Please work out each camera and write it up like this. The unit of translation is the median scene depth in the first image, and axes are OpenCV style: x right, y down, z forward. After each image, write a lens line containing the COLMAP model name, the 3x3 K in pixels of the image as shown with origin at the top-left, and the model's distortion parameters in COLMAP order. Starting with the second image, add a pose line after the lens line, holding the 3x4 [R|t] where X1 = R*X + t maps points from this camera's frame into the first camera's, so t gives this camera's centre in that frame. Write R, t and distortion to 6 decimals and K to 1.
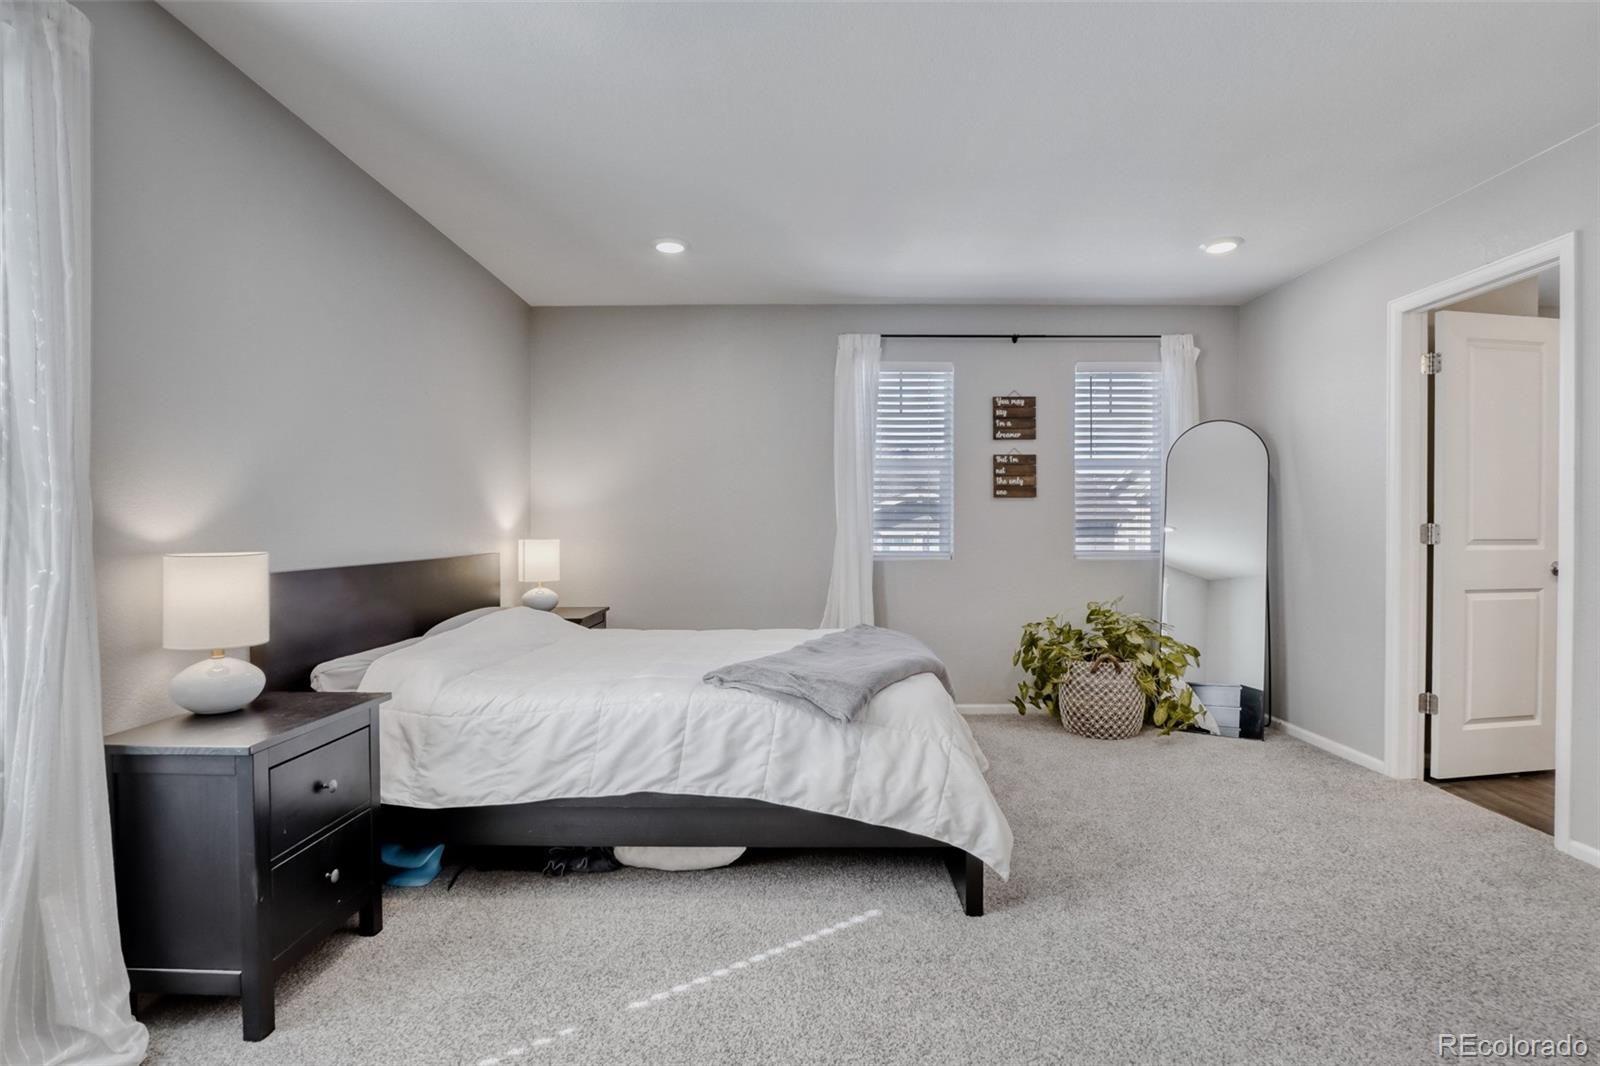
lens RADIAL K [[763.9, 0, 805.5], [0, 763.9, 528.0], [0, 0, 1]] dist [-0.025715, 0.002171]
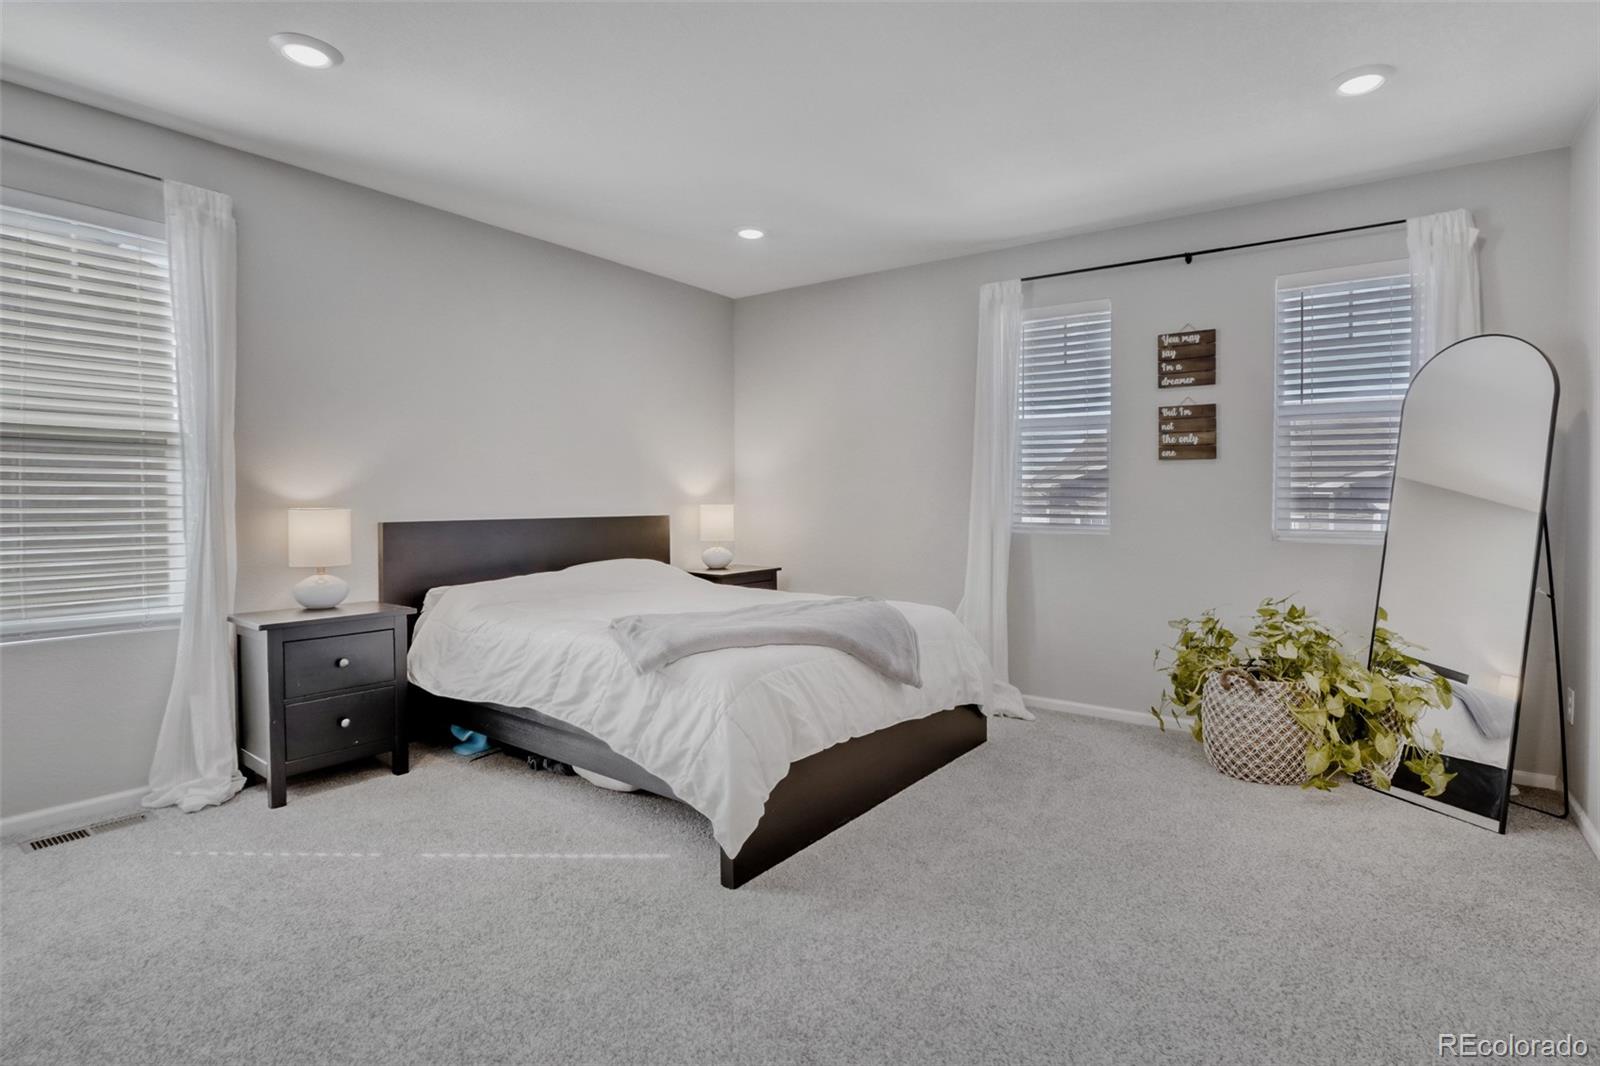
lens RADIAL K [[793.3, 0, 833.3], [0, 793.3, 507.6], [0, 0, 1]] dist [-0.024759, 0.003436]
pose [[0.816605, 0.015389, -0.576991, 0.514353], [-0.006904, 0.999833, 0.016896, -0.001702], [0.577155, -0.009814, 0.816576, 0.134540]]
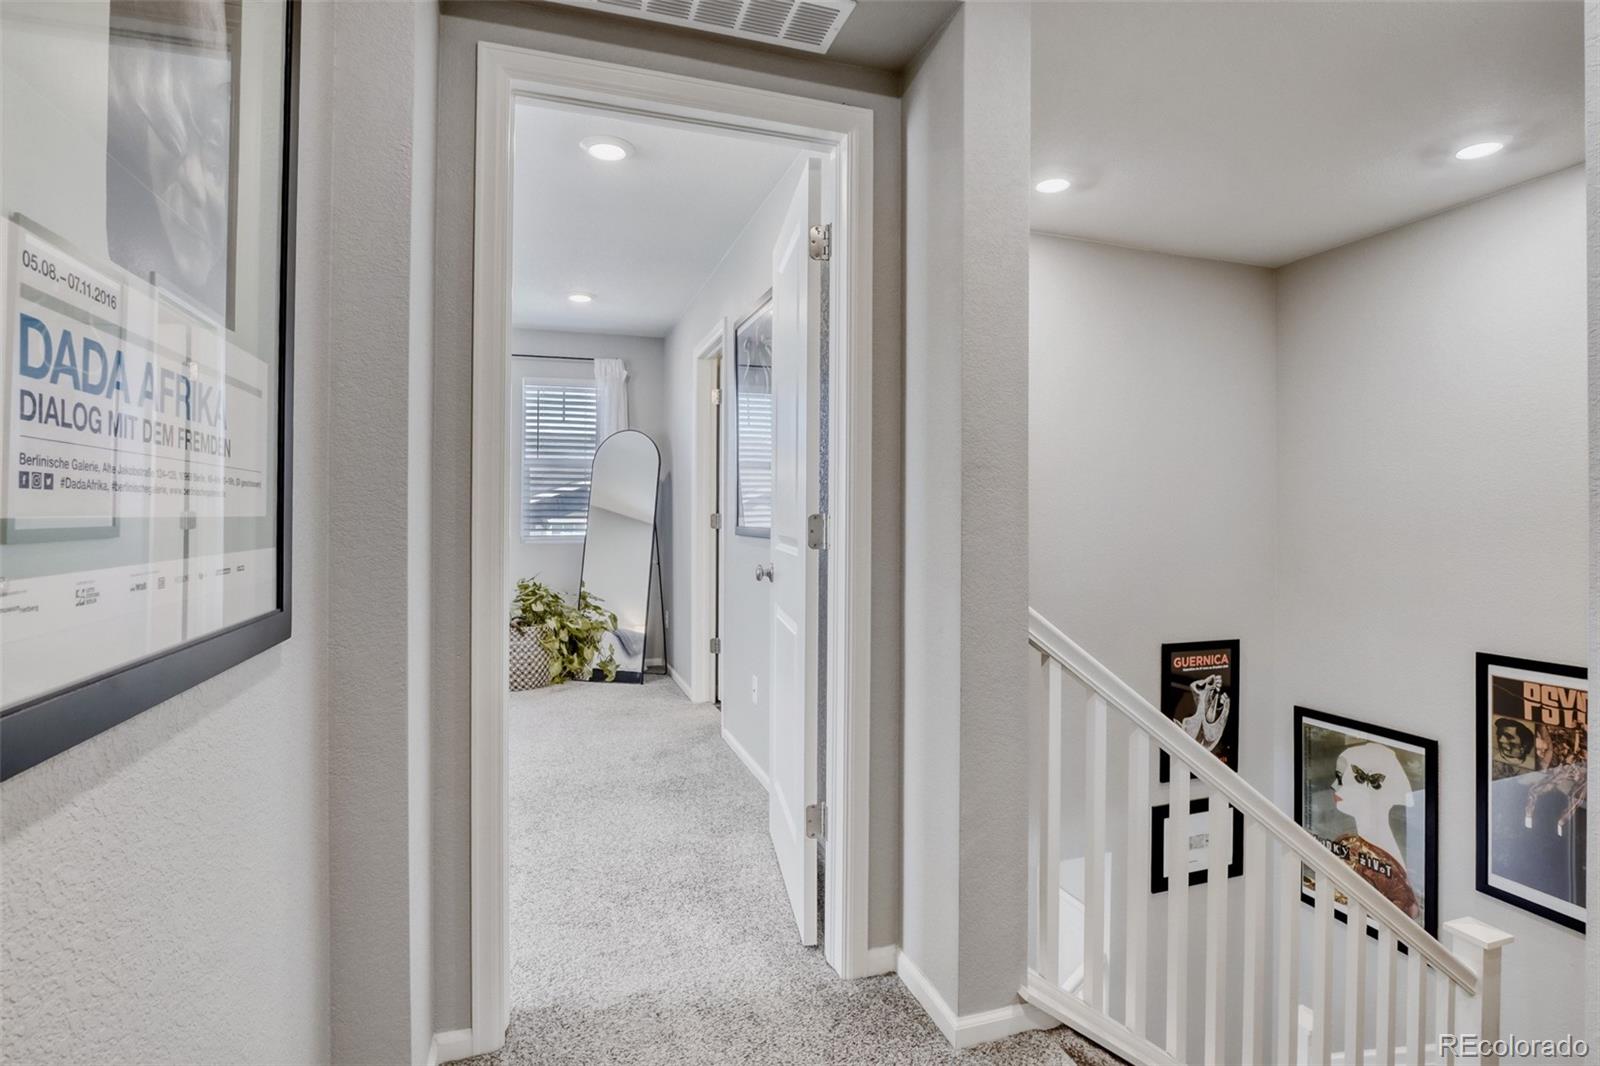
lens RADIAL K [[793.3, 0, 815.7], [0, 793.3, 513.2], [0, 0, 1]] dist [-0.024759, 0.003436]
pose [[0.947696, 0.006838, 0.319100, 0.453318], [-0.002948, 0.999915, -0.012675, 0.009711], [-0.319159, 0.011071, 0.947636, -0.351392]]
